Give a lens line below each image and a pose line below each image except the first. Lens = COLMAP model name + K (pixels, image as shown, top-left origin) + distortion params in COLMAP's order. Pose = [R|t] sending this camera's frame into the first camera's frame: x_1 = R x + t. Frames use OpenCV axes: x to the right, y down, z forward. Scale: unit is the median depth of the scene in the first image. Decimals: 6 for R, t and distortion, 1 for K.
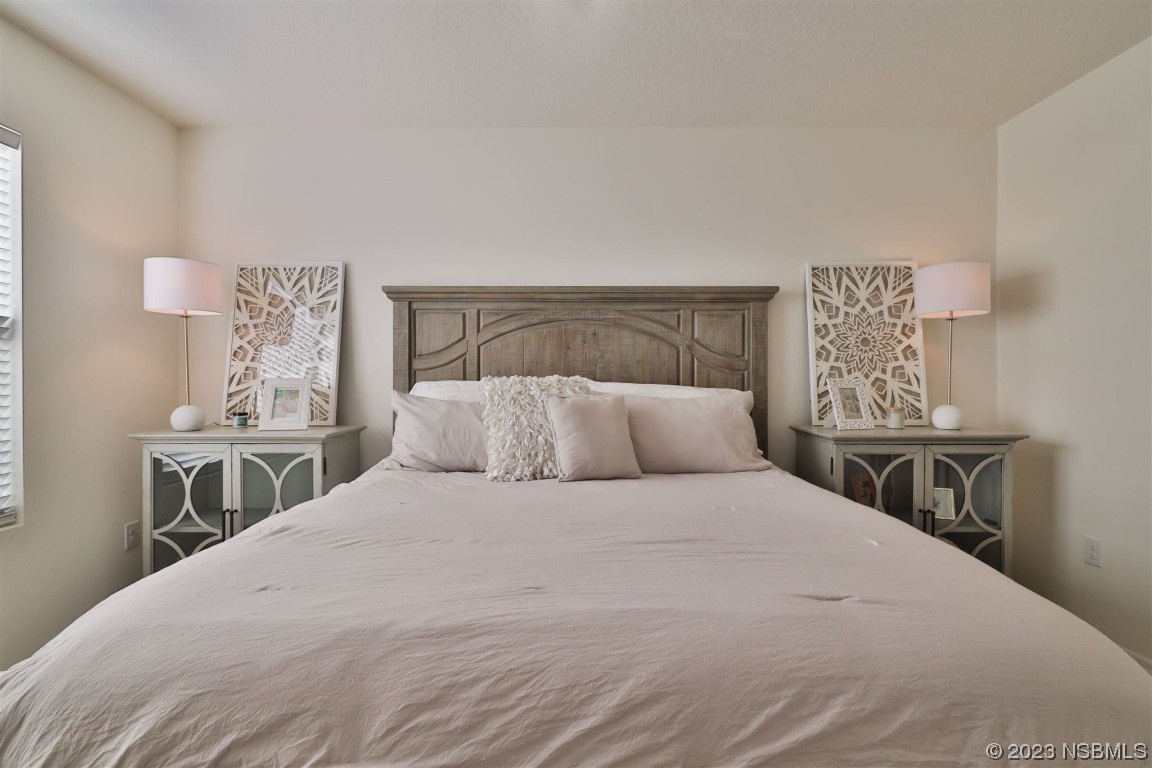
lens RADIAL K [[513.1, 0, 580.7], [0, 513.1, 383.4], [0, 0, 1]] dist [0.004095, -0.001335]
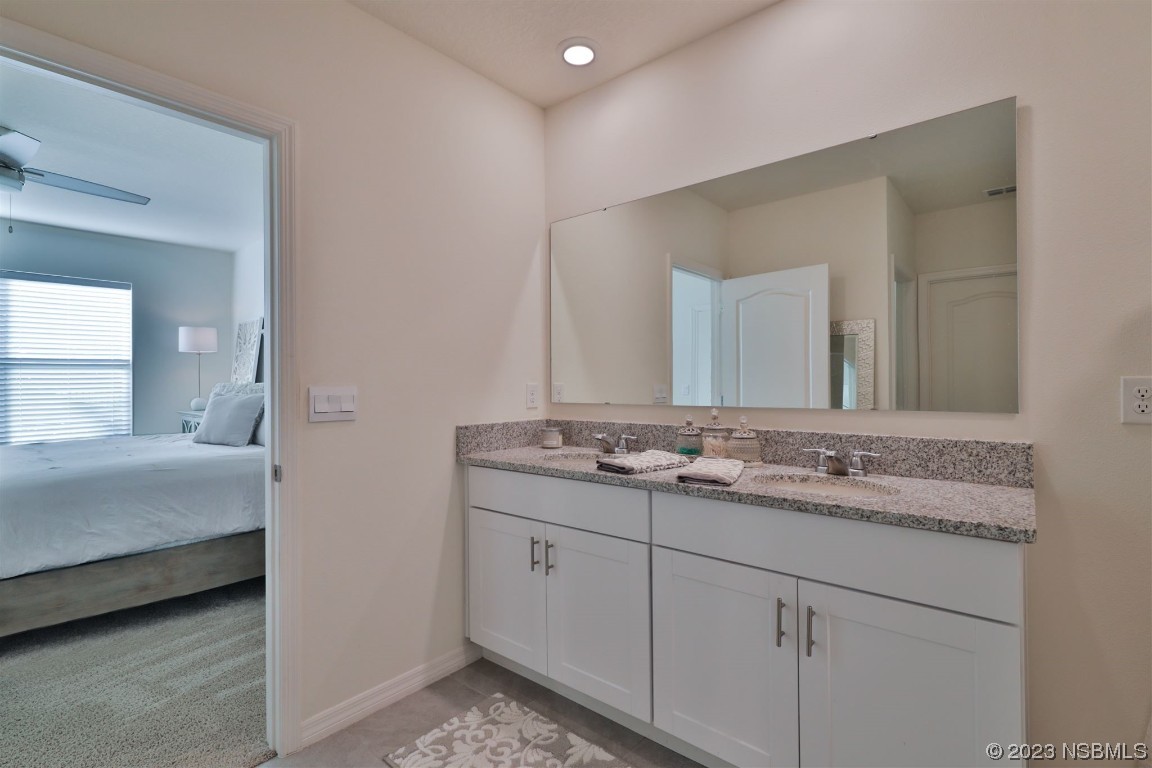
lens RADIAL K [[528.5, 0, 576.6], [0, 528.5, 388.0], [0, 0, 1]] dist [0.020551, 0.000457]
pose [[0.781544, 0.003482, -0.623840, 1.503080], [0.010788, 0.999759, 0.019095, -0.015982], [0.623757, -0.021653, 0.781319, 0.242796]]
